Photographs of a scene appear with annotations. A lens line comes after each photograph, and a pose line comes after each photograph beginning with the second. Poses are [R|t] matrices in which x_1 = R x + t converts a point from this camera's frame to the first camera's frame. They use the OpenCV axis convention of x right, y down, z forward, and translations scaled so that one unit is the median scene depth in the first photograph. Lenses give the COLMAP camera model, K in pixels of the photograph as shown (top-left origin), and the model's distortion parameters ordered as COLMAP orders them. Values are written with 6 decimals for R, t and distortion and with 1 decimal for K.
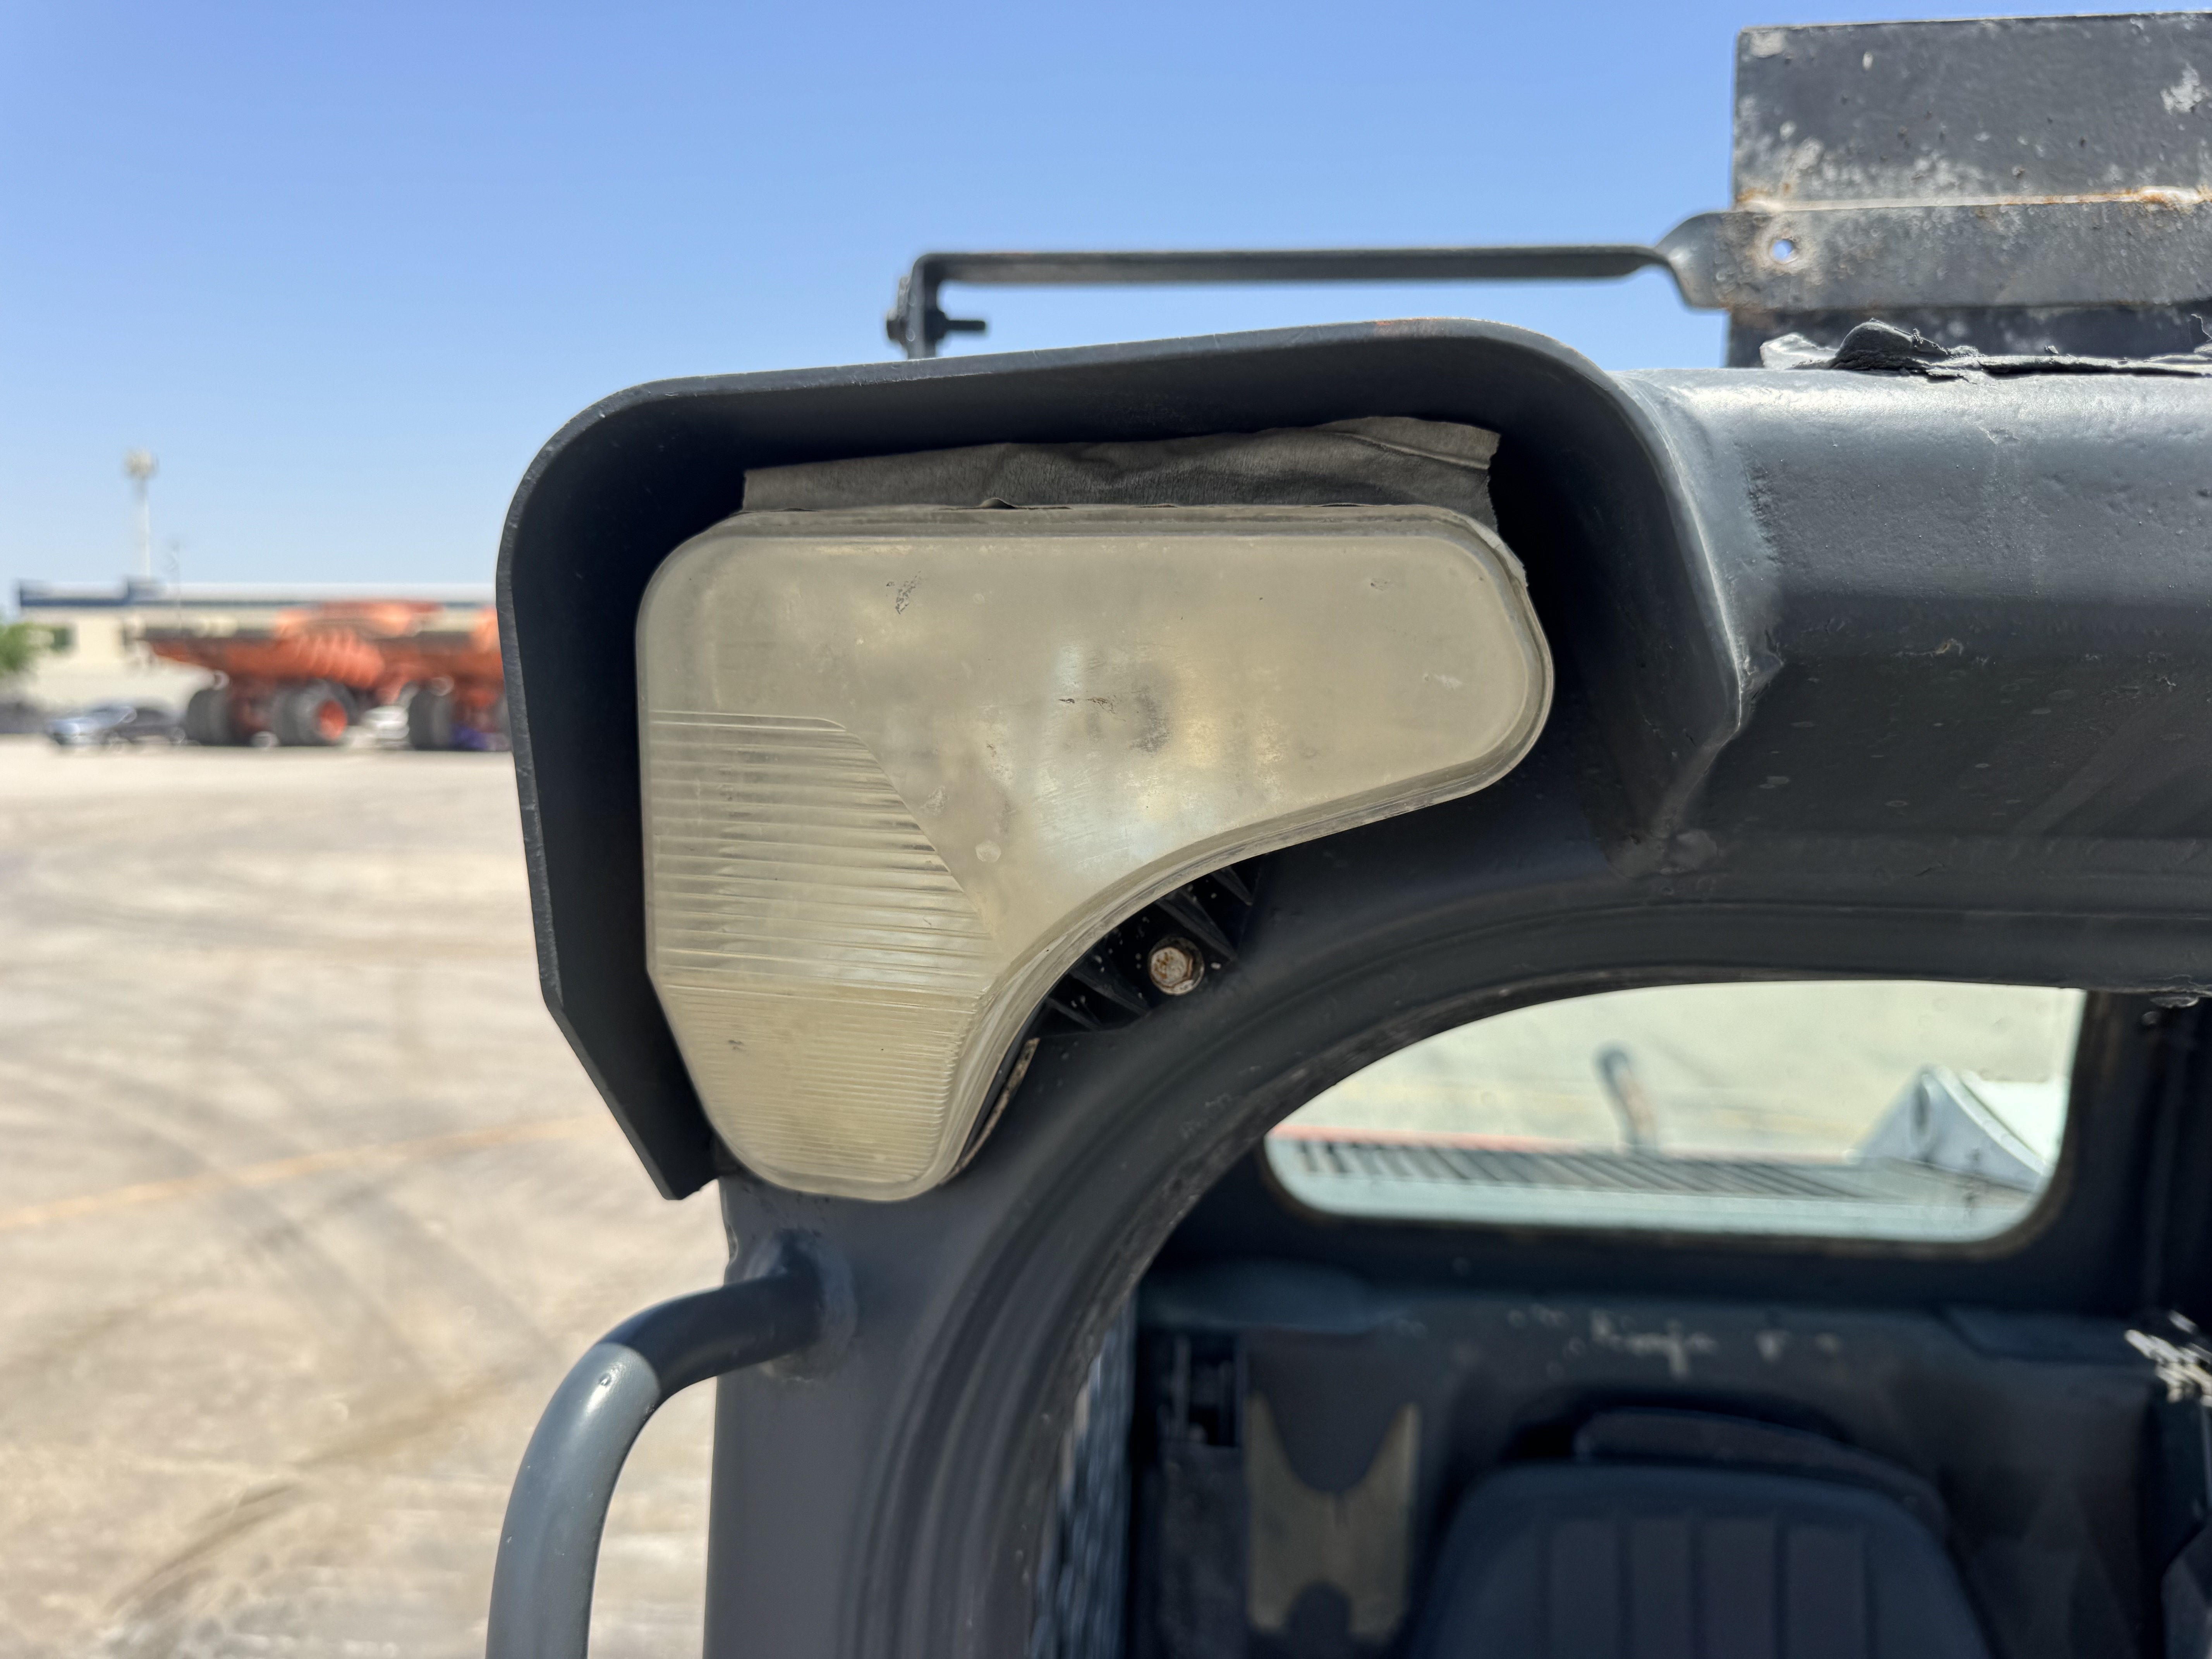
lens RADIAL K [[1601.6, 0, 1104.8], [0, 1601.6, 826.6], [0, 0, 1]] dist [0.035002, -0.056238]
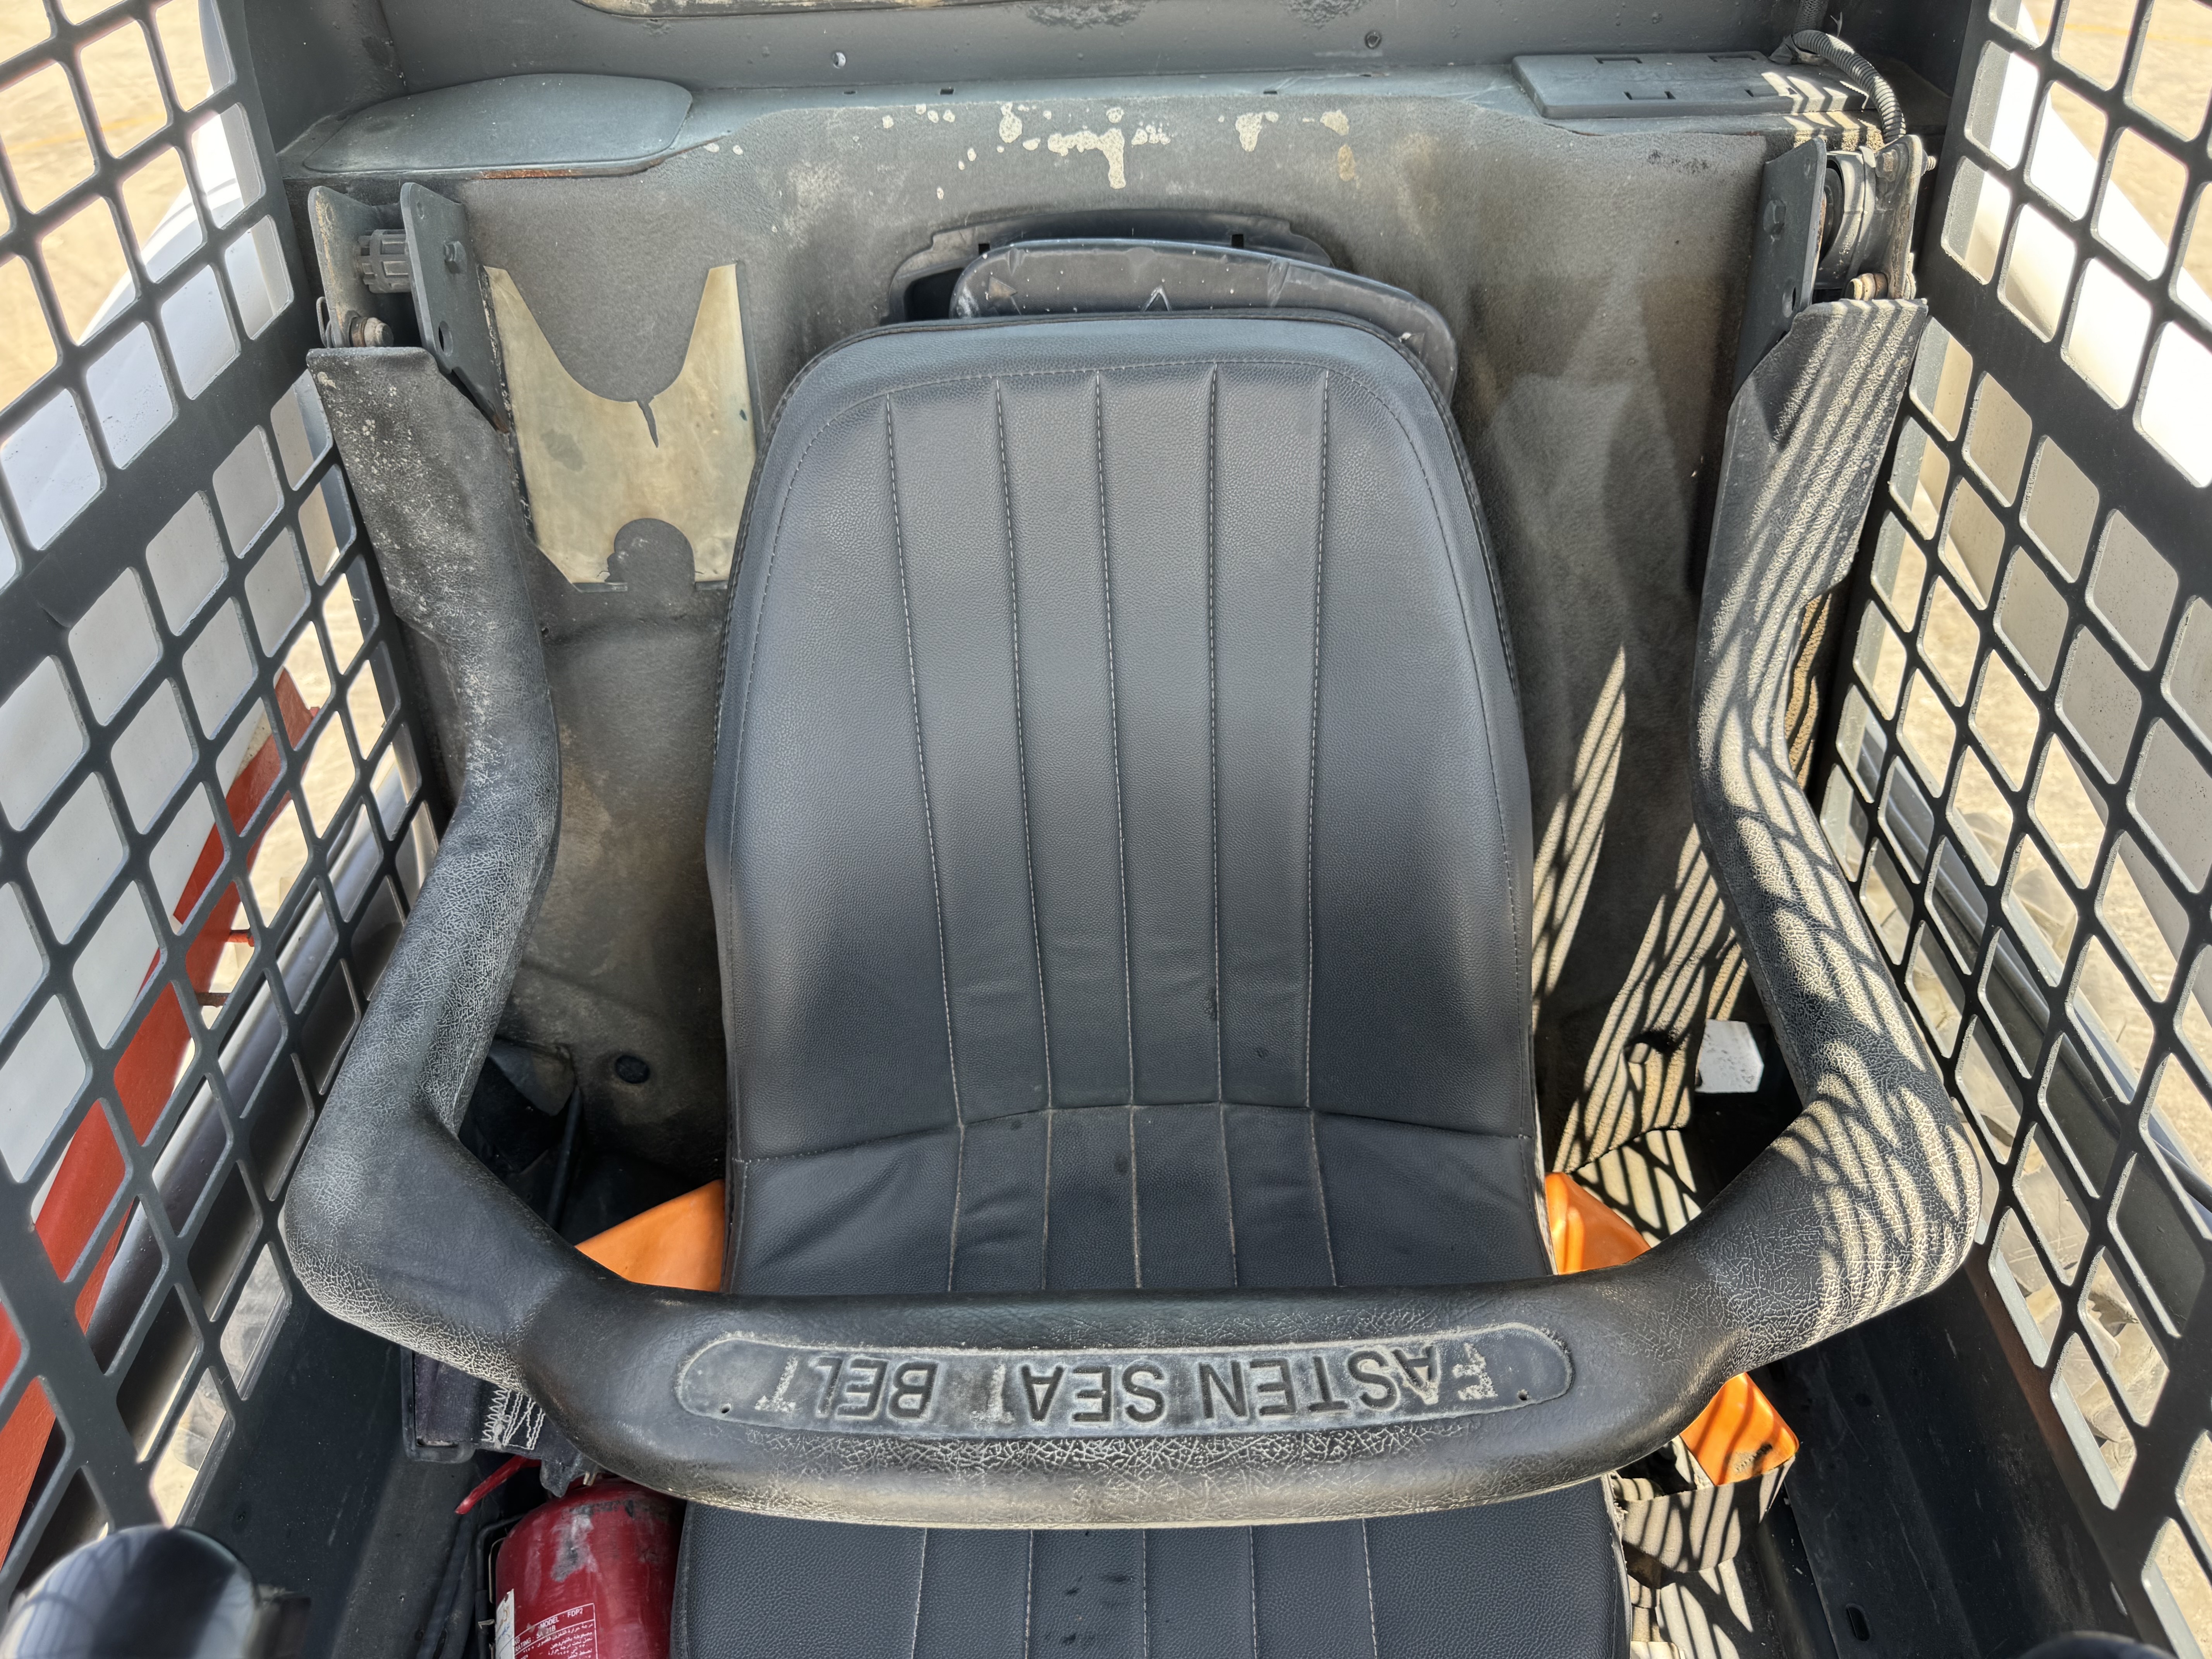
lens RADIAL K [[1601.6, 0, 1092.3], [0, 1601.6, 846.1], [0, 0, 1]] dist [0.035002, -0.056238]
pose [[0.994370, -0.097890, 0.040578, 0.611368], [0.055359, 0.806407, 0.588764, 0.341600], [-0.090357, -0.583203, 0.807286, 0.595146]]
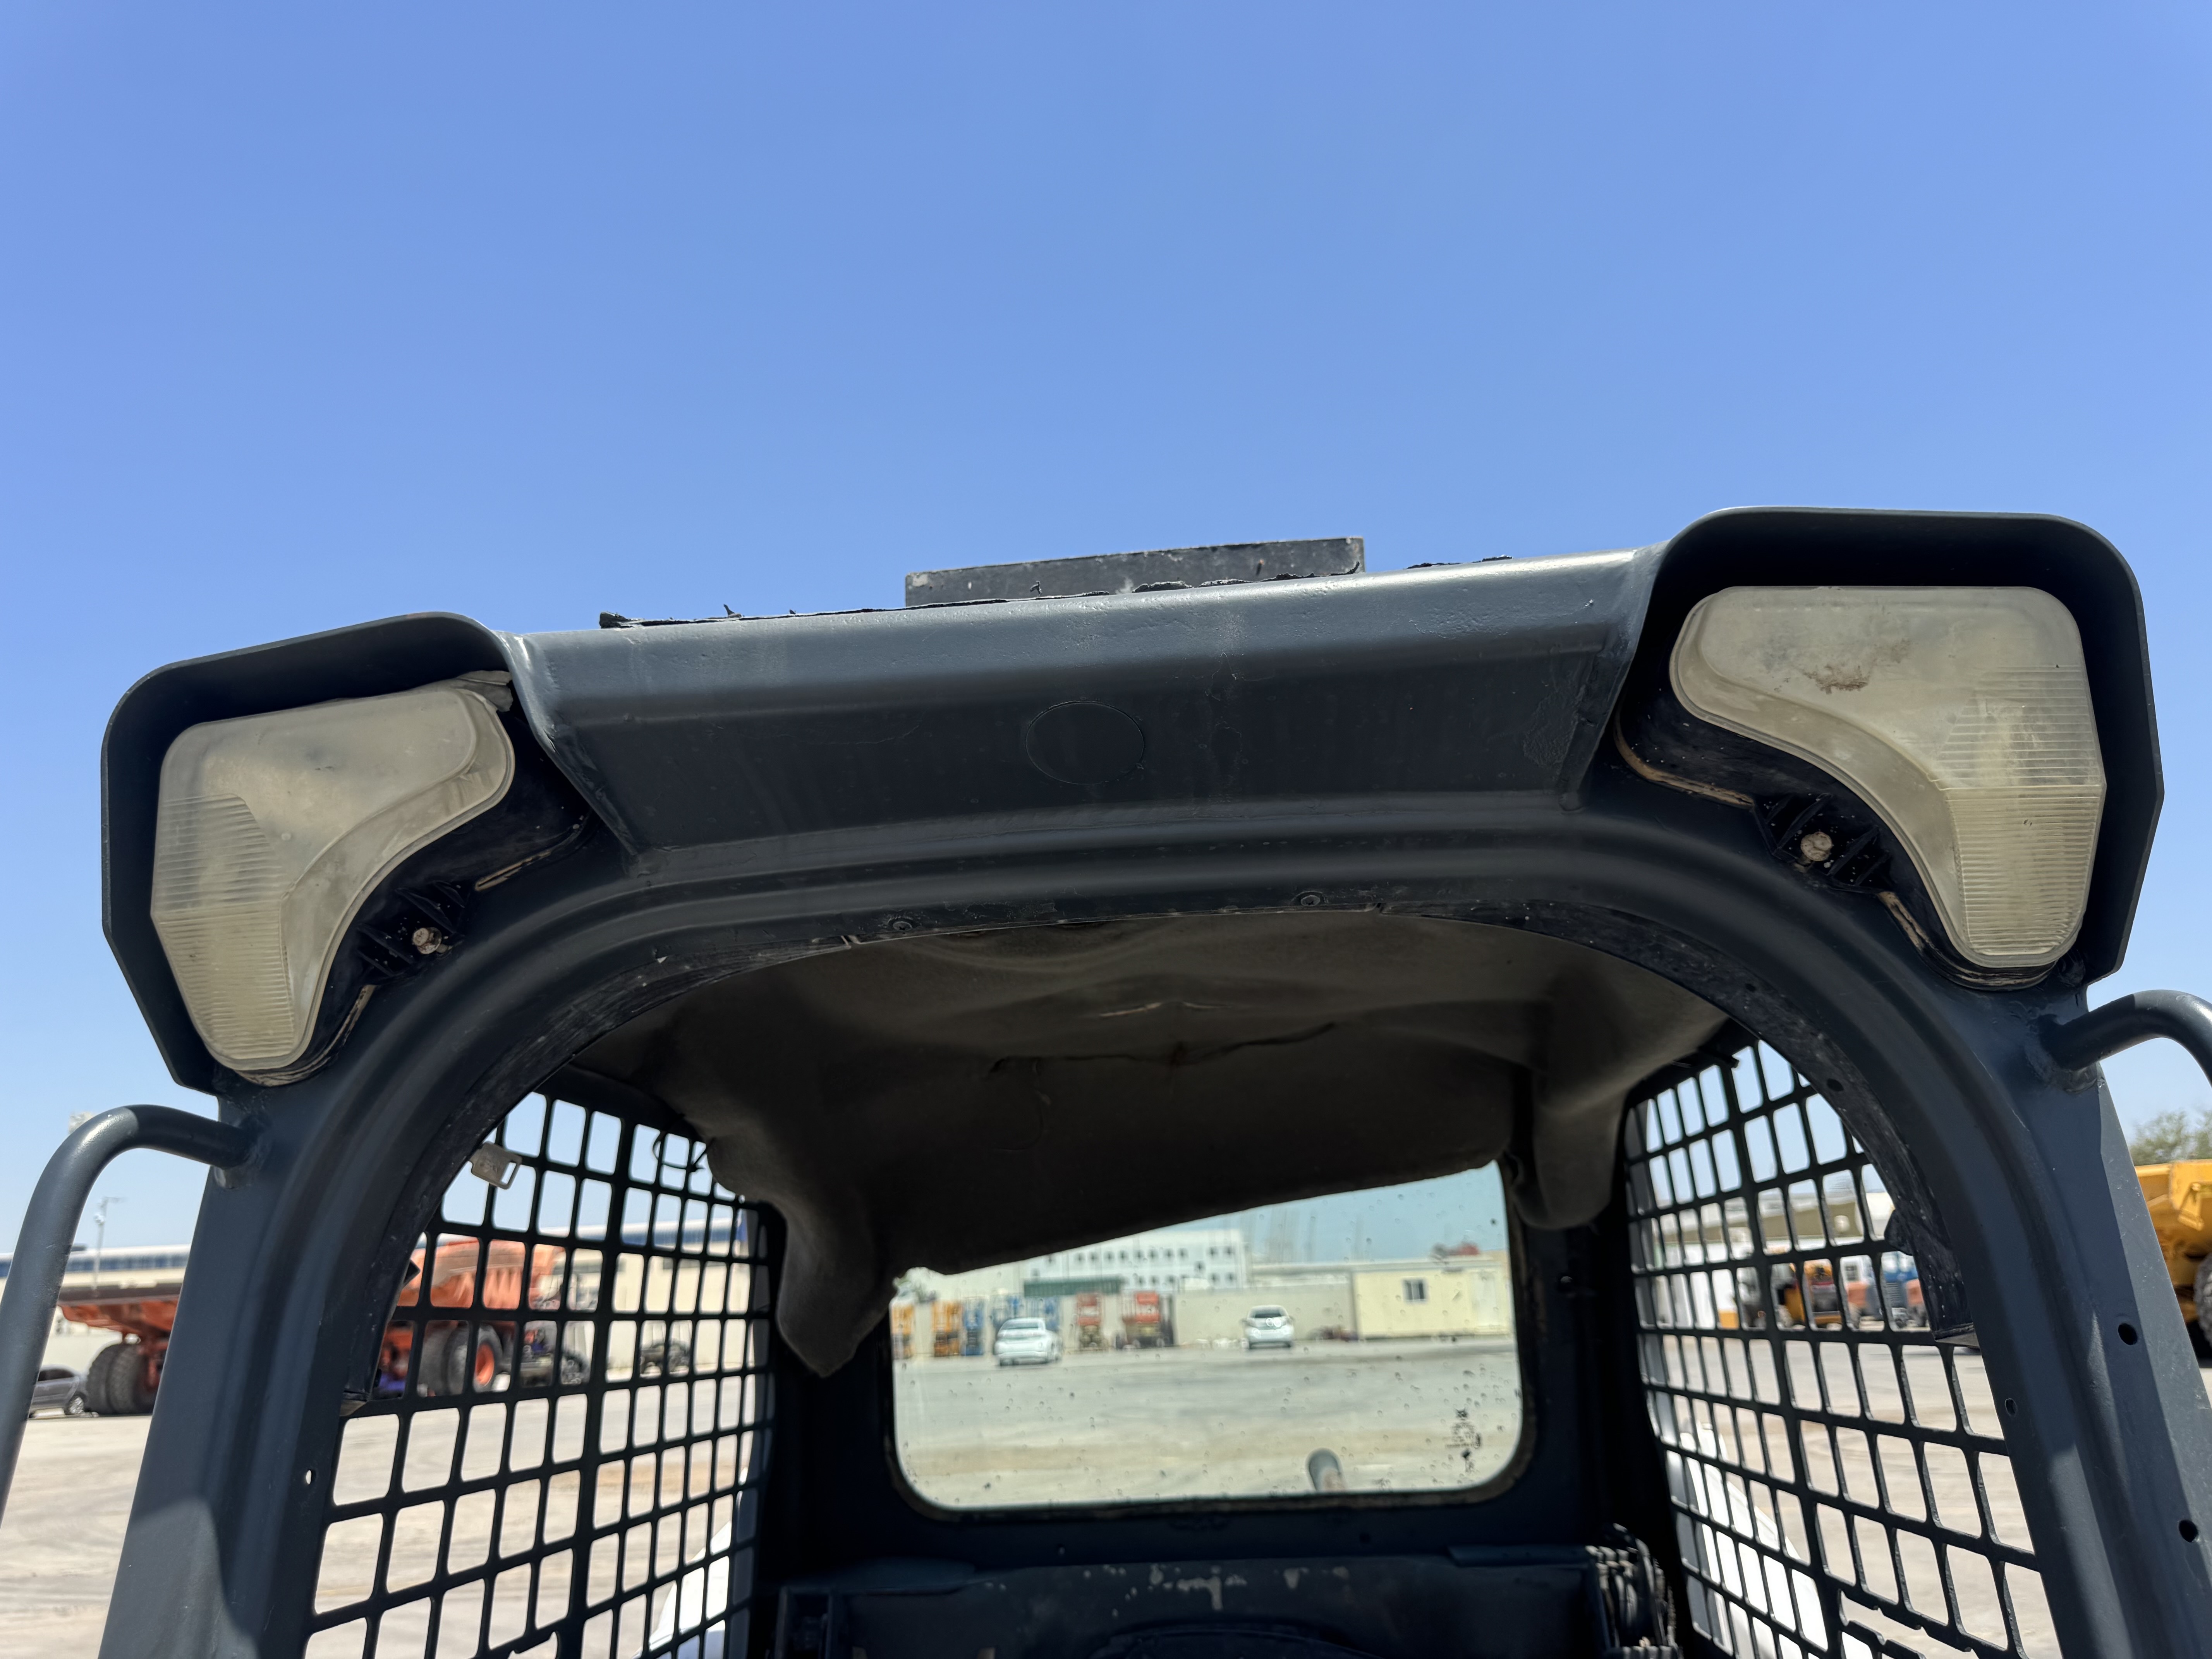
lens RADIAL K [[1601.6, 0, 1109.1], [0, 1601.6, 829.2], [0, 0, 1]] dist [0.035002, -0.056238]
pose [[0.998101, -0.048783, 0.037624, 0.547168], [0.059130, 0.929997, -0.362781, 0.487454], [-0.017292, 0.364316, 0.931115, -0.661143]]
